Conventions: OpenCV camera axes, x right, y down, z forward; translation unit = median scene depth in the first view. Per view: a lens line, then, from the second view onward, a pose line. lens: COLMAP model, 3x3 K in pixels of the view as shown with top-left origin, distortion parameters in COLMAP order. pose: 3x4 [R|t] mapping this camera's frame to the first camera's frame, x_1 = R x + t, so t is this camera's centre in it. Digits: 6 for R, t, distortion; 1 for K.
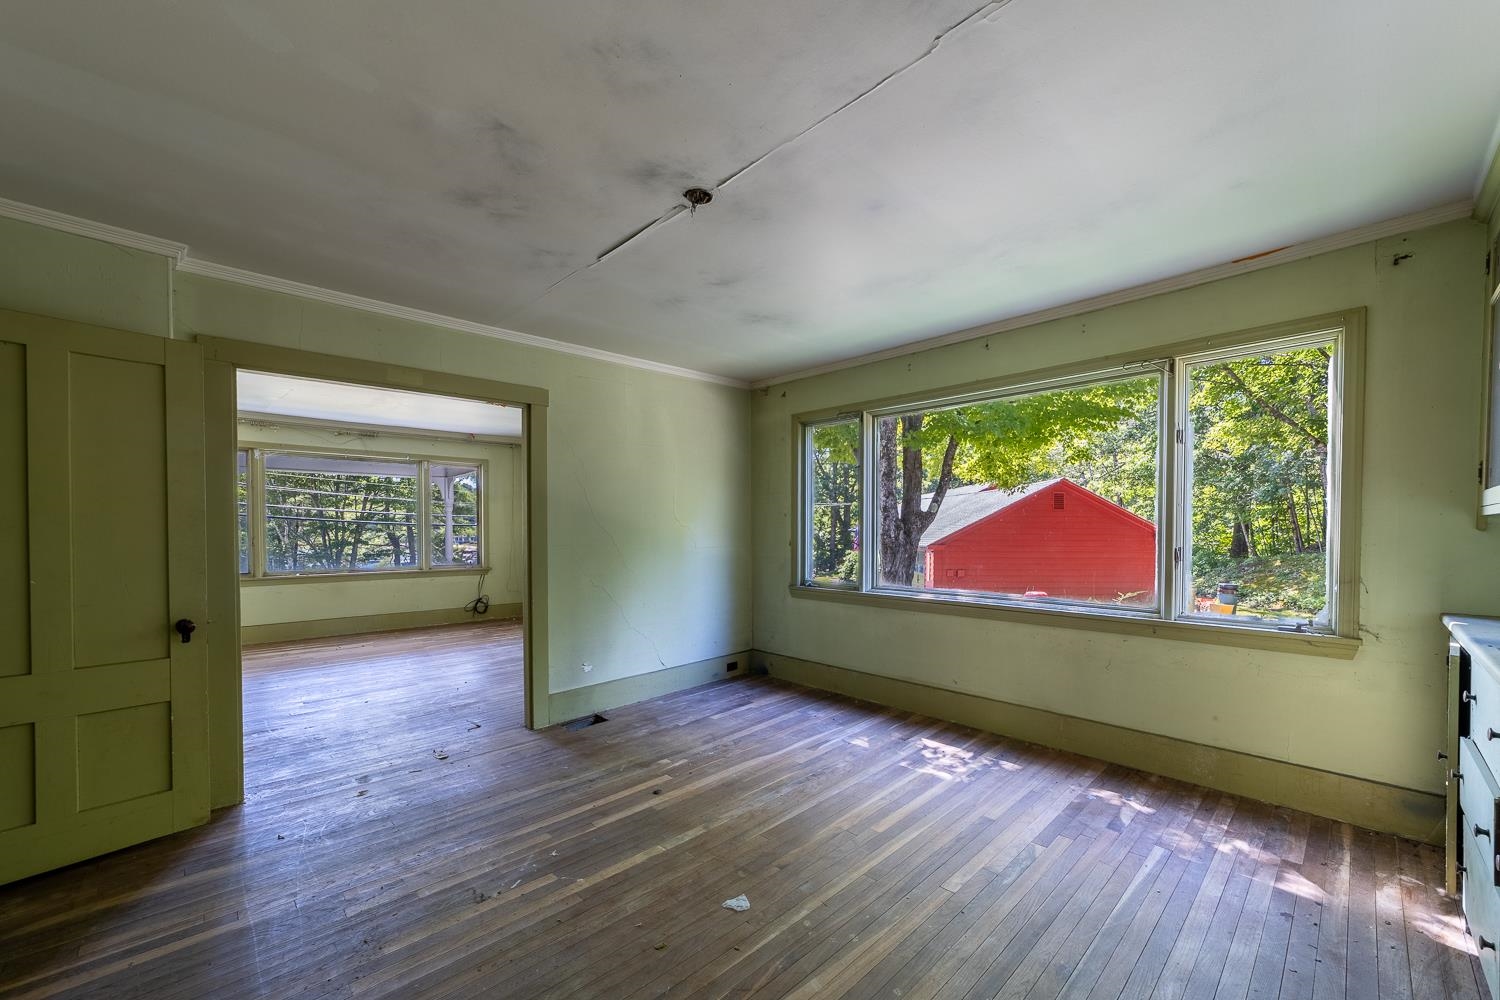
lens RADIAL K [[584.0, 0, 744.7], [0, 584.0, 538.0], [0, 0, 1]] dist [-0.002877, 0.000270]
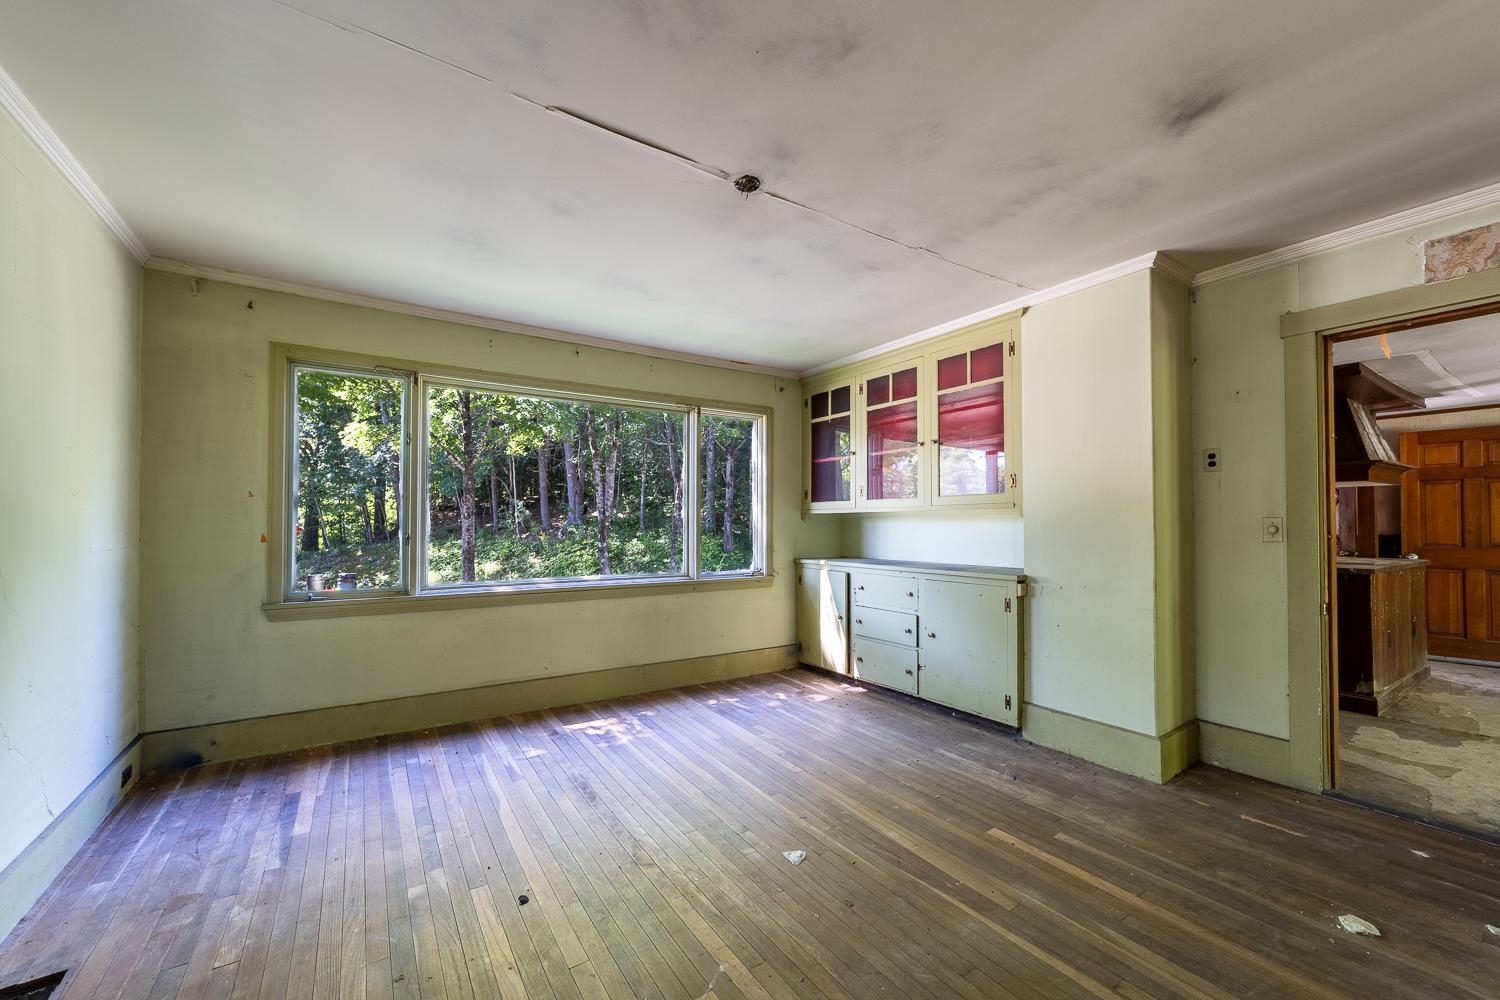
lens RADIAL K [[593.2, 0, 749.4], [0, 593.2, 512.2], [0, 0, 1]] dist [-0.023778, 0.012425]
pose [[0.180291, 0.019492, 0.983420, -0.664273], [0.013535, 0.999660, -0.022295, 0.002226], [-0.983520, 0.017330, 0.179966, 0.514737]]
